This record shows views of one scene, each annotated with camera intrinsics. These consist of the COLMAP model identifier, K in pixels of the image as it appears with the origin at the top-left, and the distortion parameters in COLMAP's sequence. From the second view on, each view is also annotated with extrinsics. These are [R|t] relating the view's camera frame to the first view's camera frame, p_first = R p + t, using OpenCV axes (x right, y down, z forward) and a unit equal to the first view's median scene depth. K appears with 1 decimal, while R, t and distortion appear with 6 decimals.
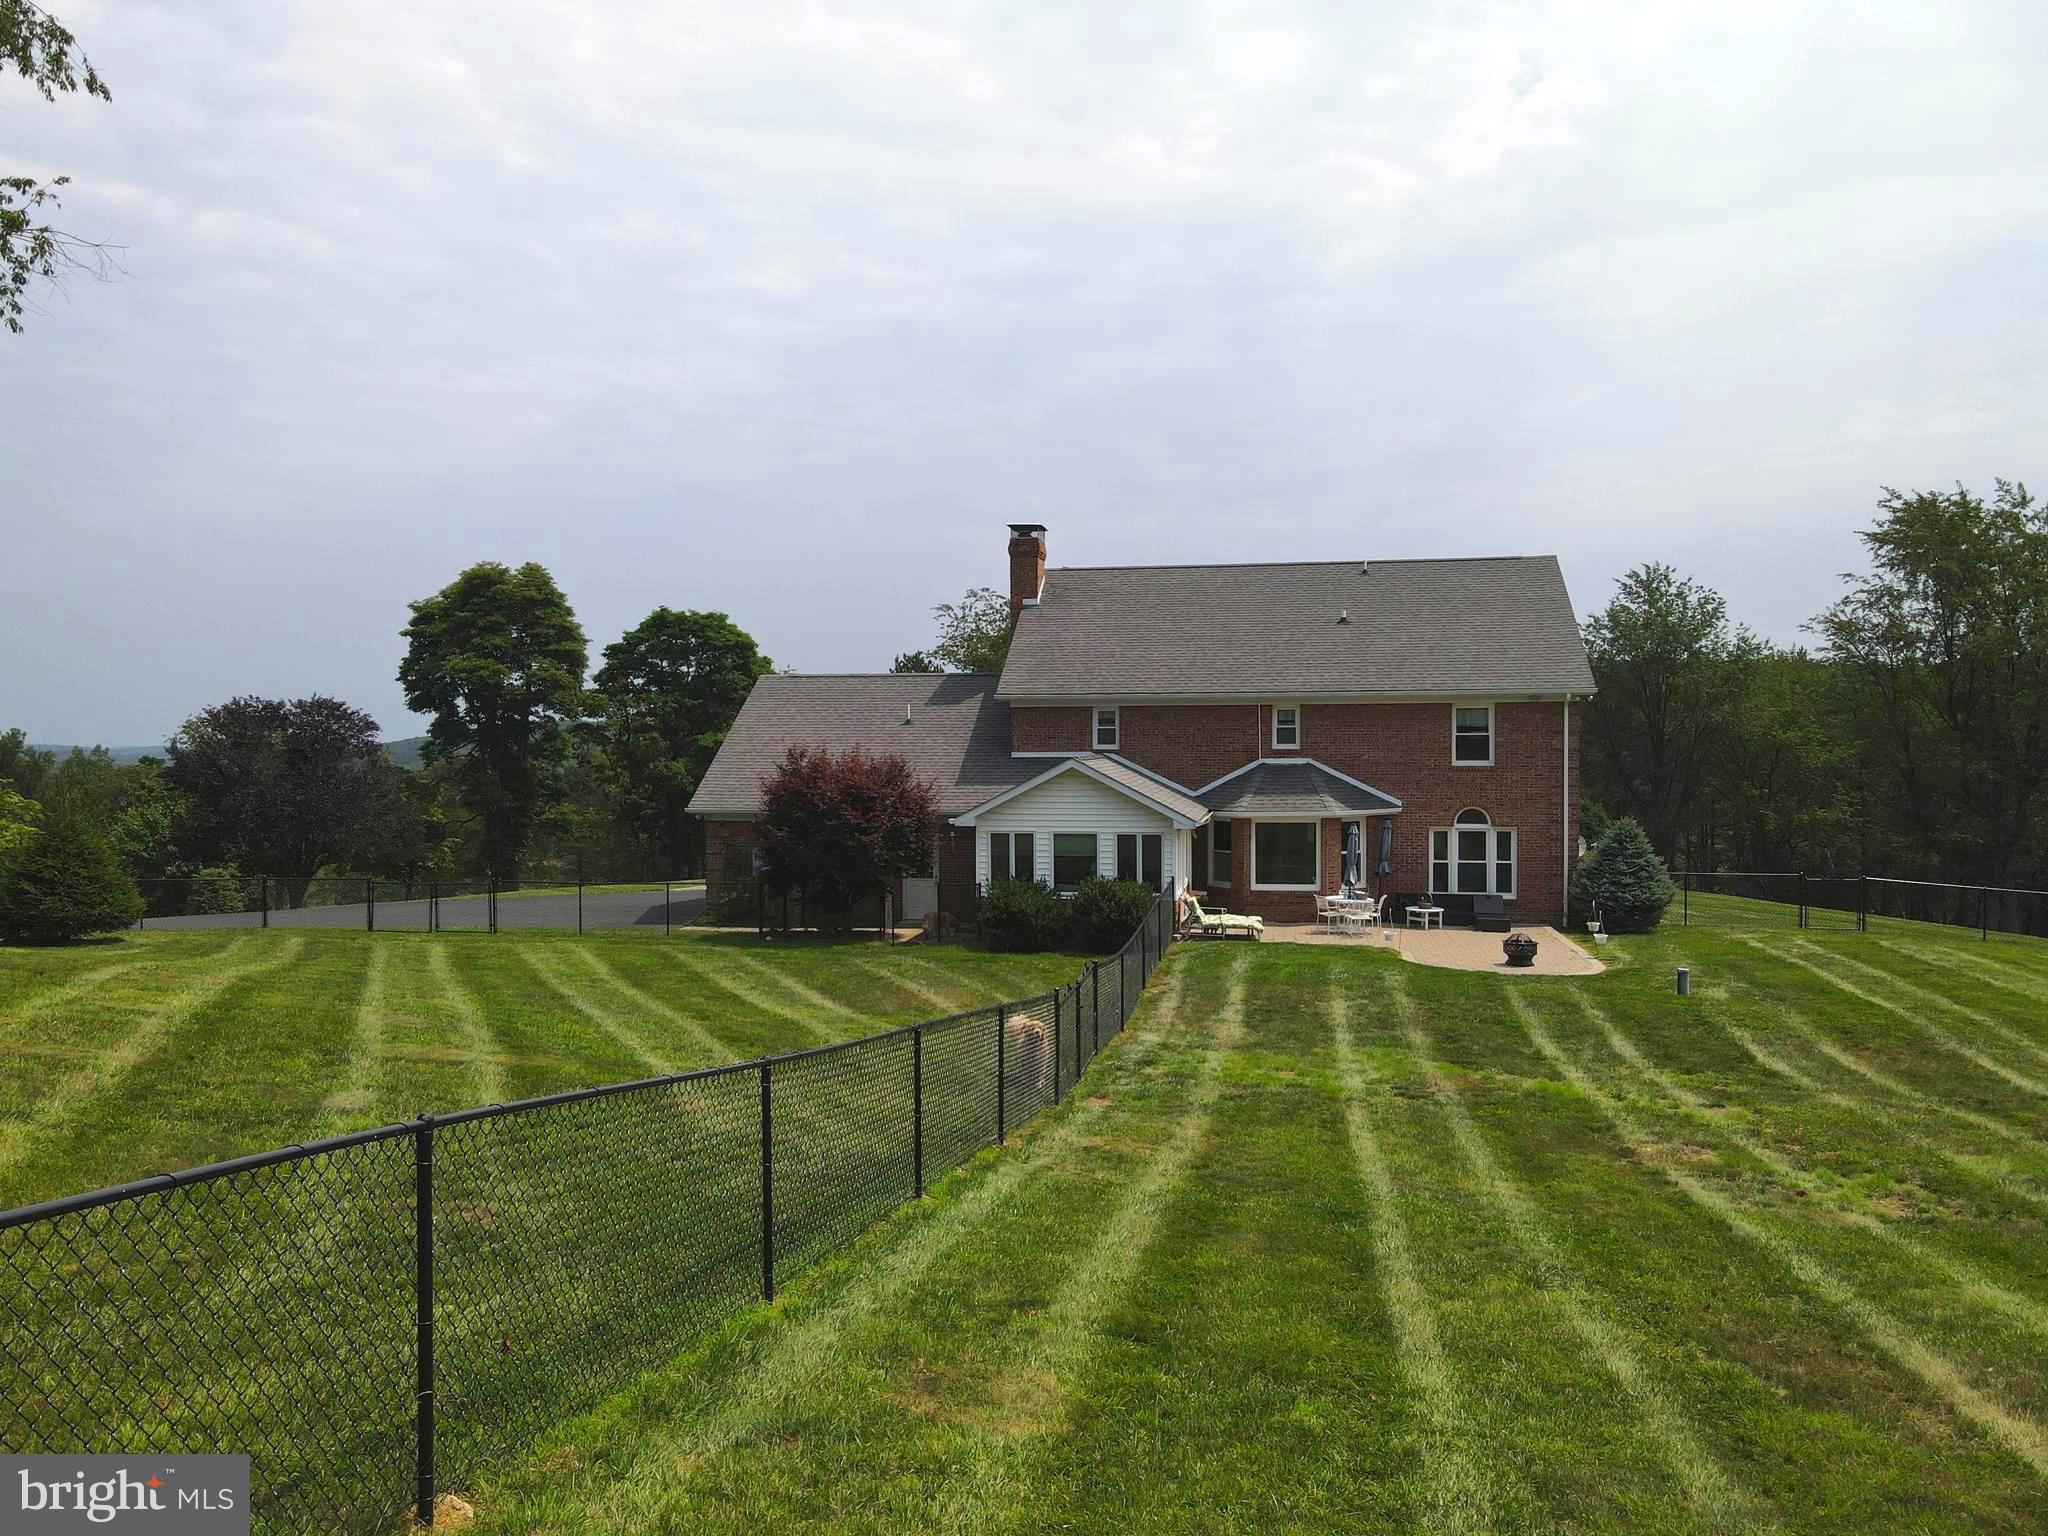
lens RADIAL K [[1507.7, 0, 1024.0], [0, 1507.7, 768.0], [0, 0, 1]] dist [0.006042, 0.007356]
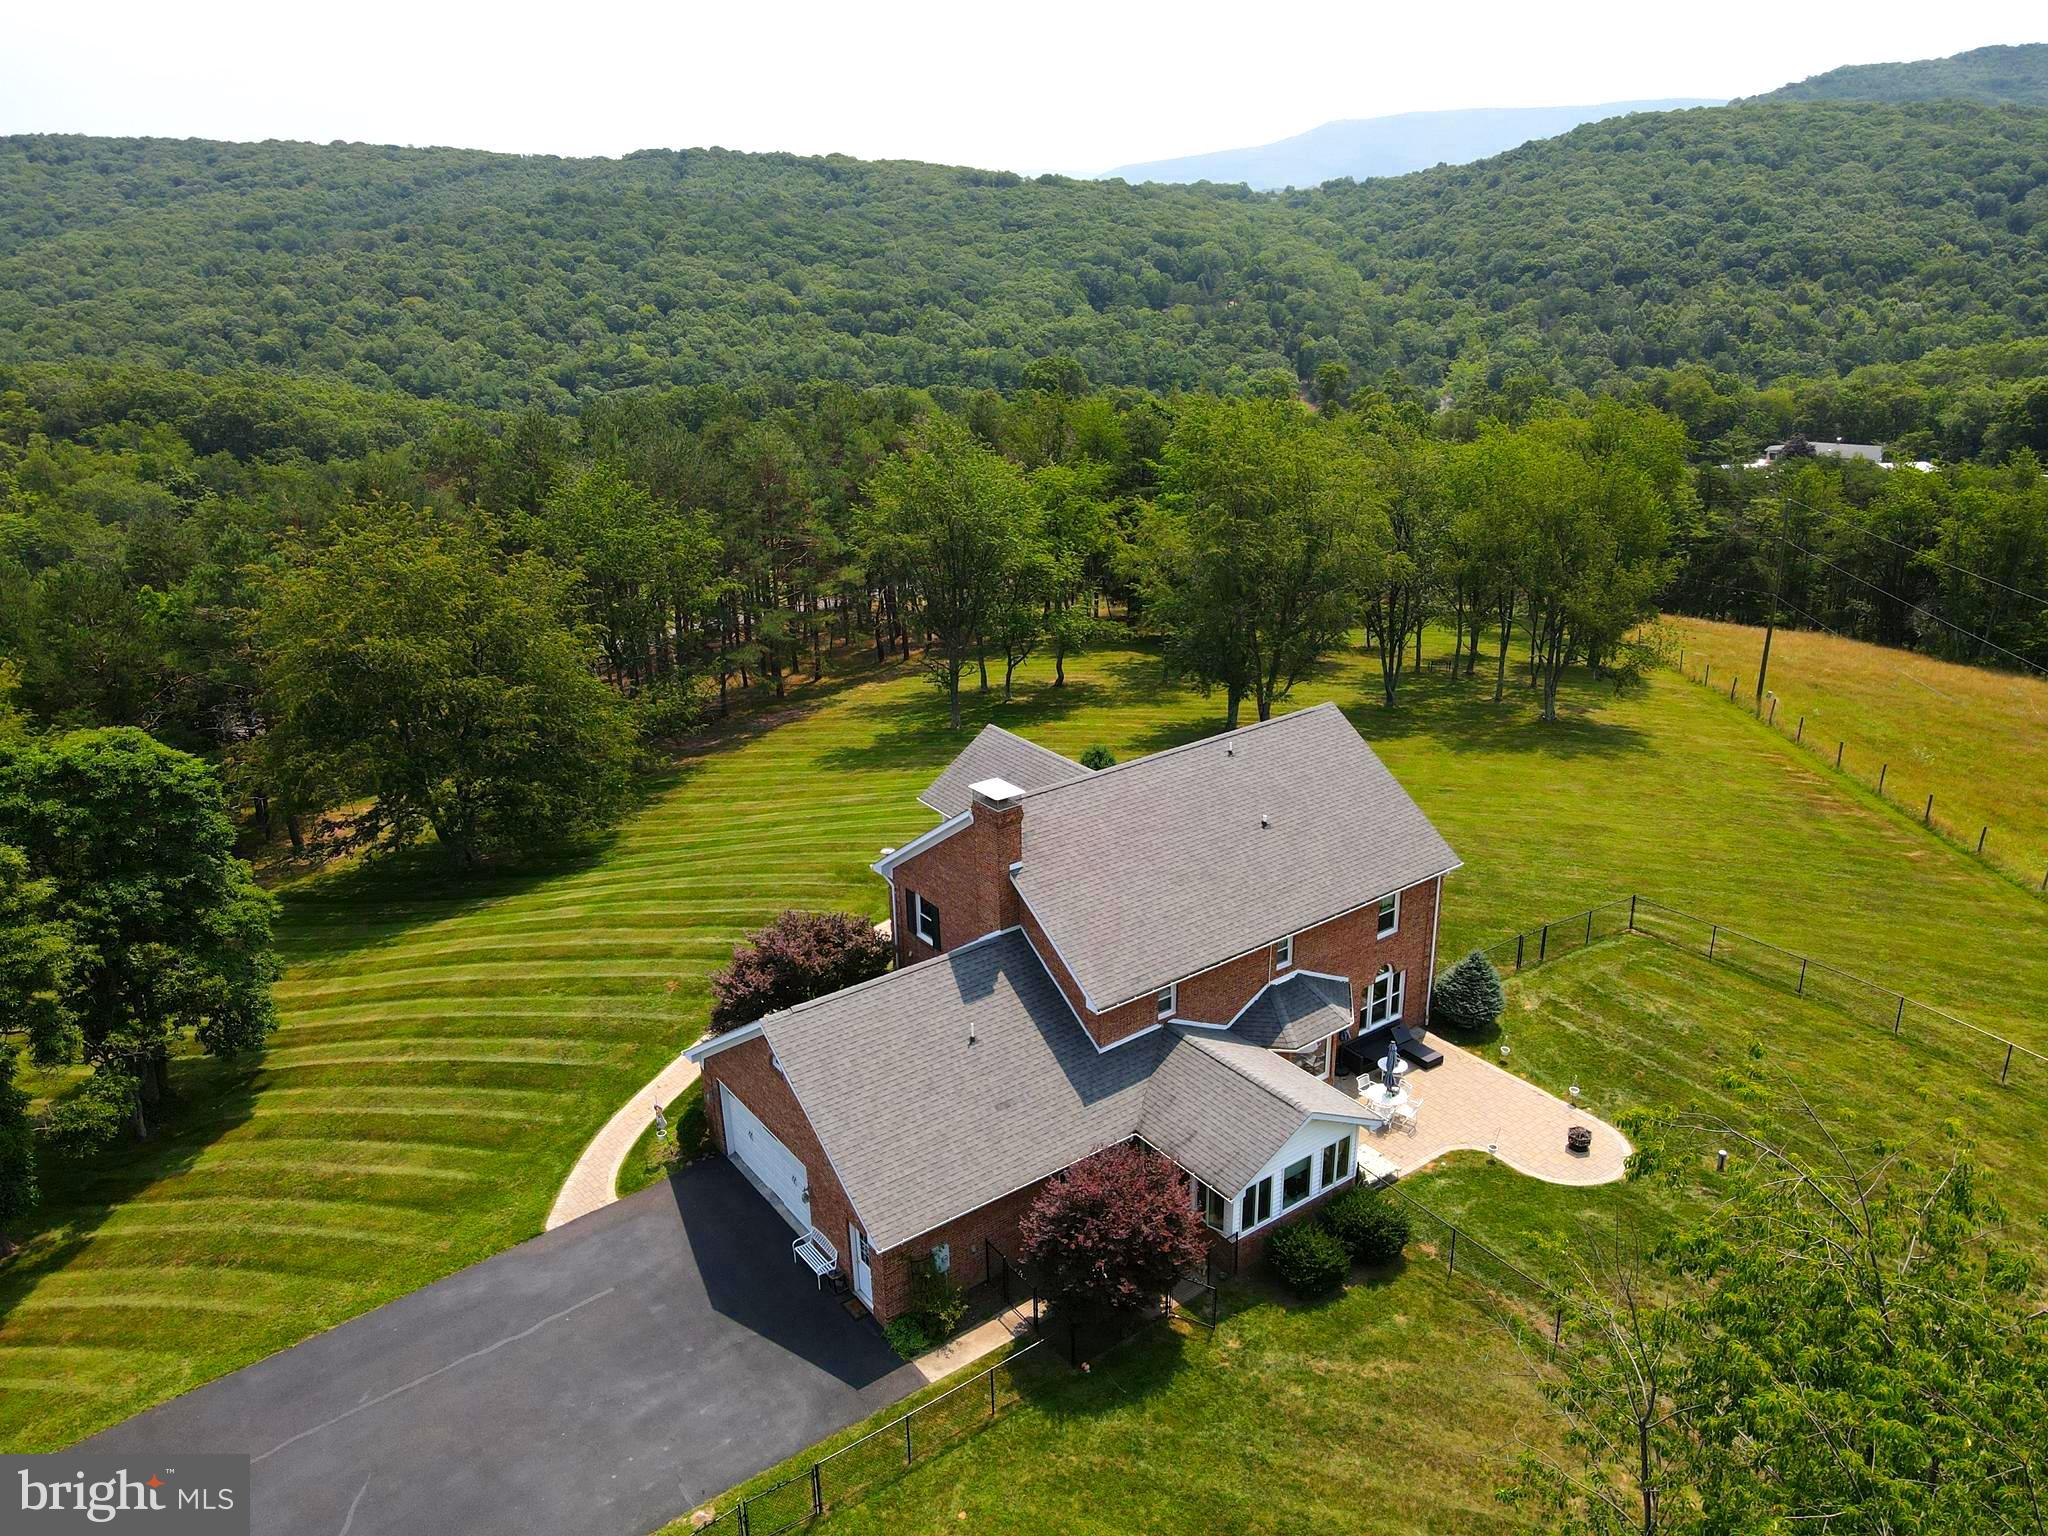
lens RADIAL K [[1472.8, 0, 998.3], [0, 1472.8, 791.6], [0, 0, 1]] dist [0.049120, -0.061130]
pose [[0.699756, -0.284245, 0.655398, -0.708805], [0.040575, 0.931766, 0.360784, -0.574342], [-0.713229, -0.225868, 0.663542, 0.435902]]
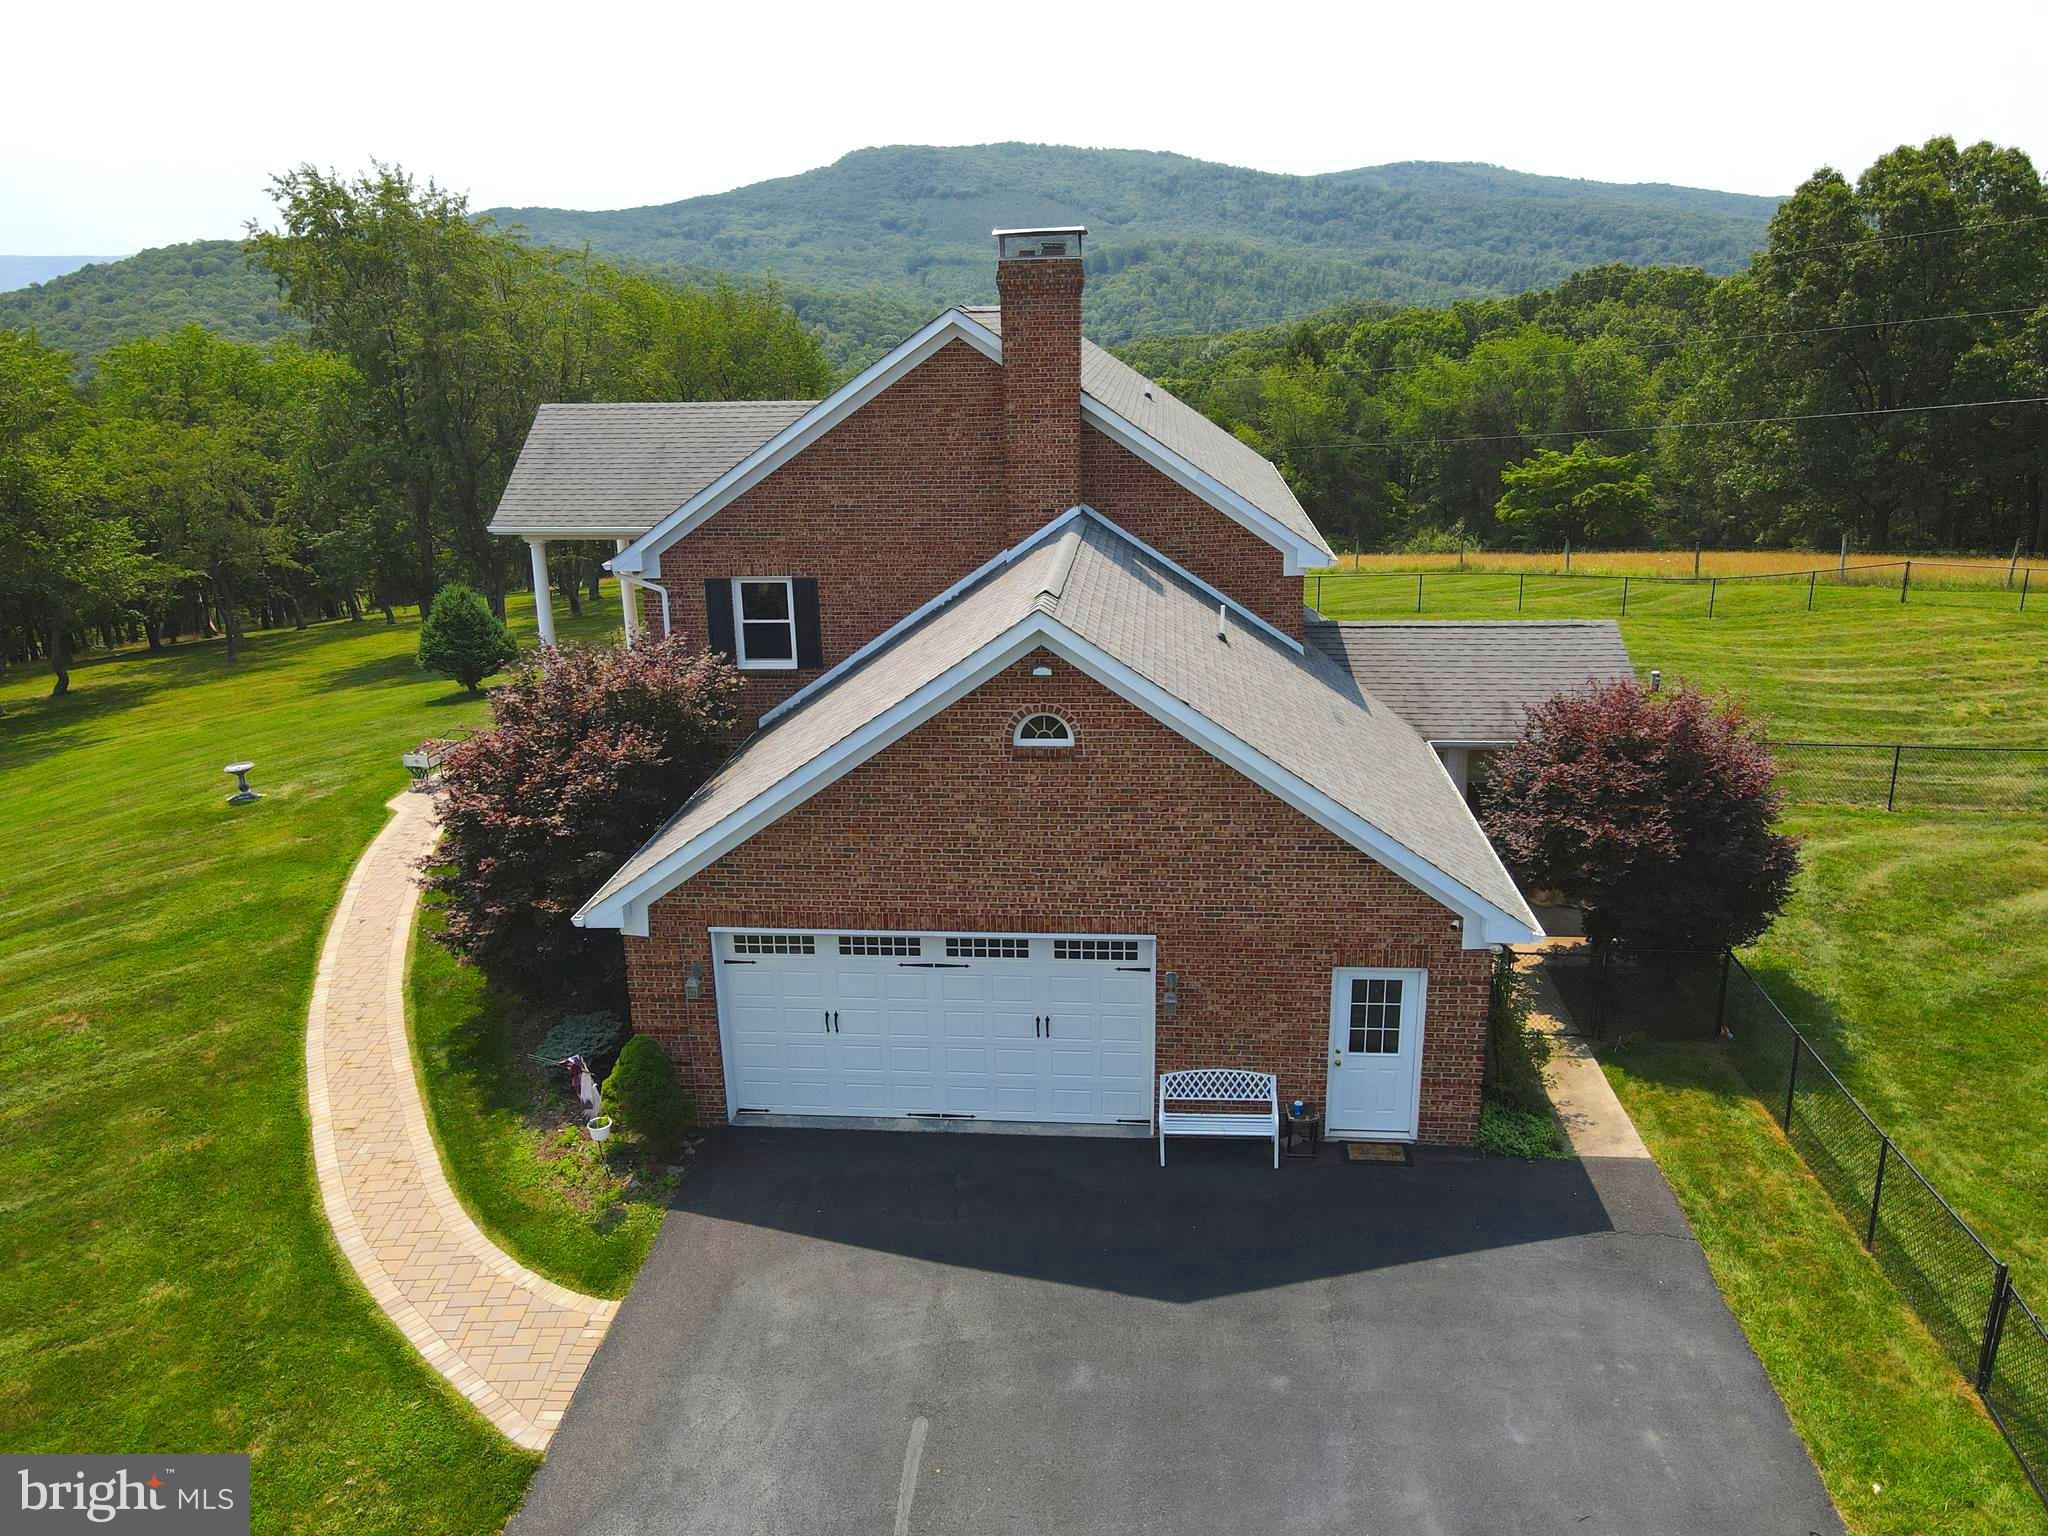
lens RADIAL K [[1507.7, 0, 1024.0], [0, 1507.7, 768.0], [0, 0, 1]] dist [0.006042, 0.007356]
pose [[-0.094124, -0.285156, 0.953848, -0.630631], [0.039511, 0.956277, 0.289781, -0.154037], [-0.994776, 0.064963, -0.078742, 1.225753]]
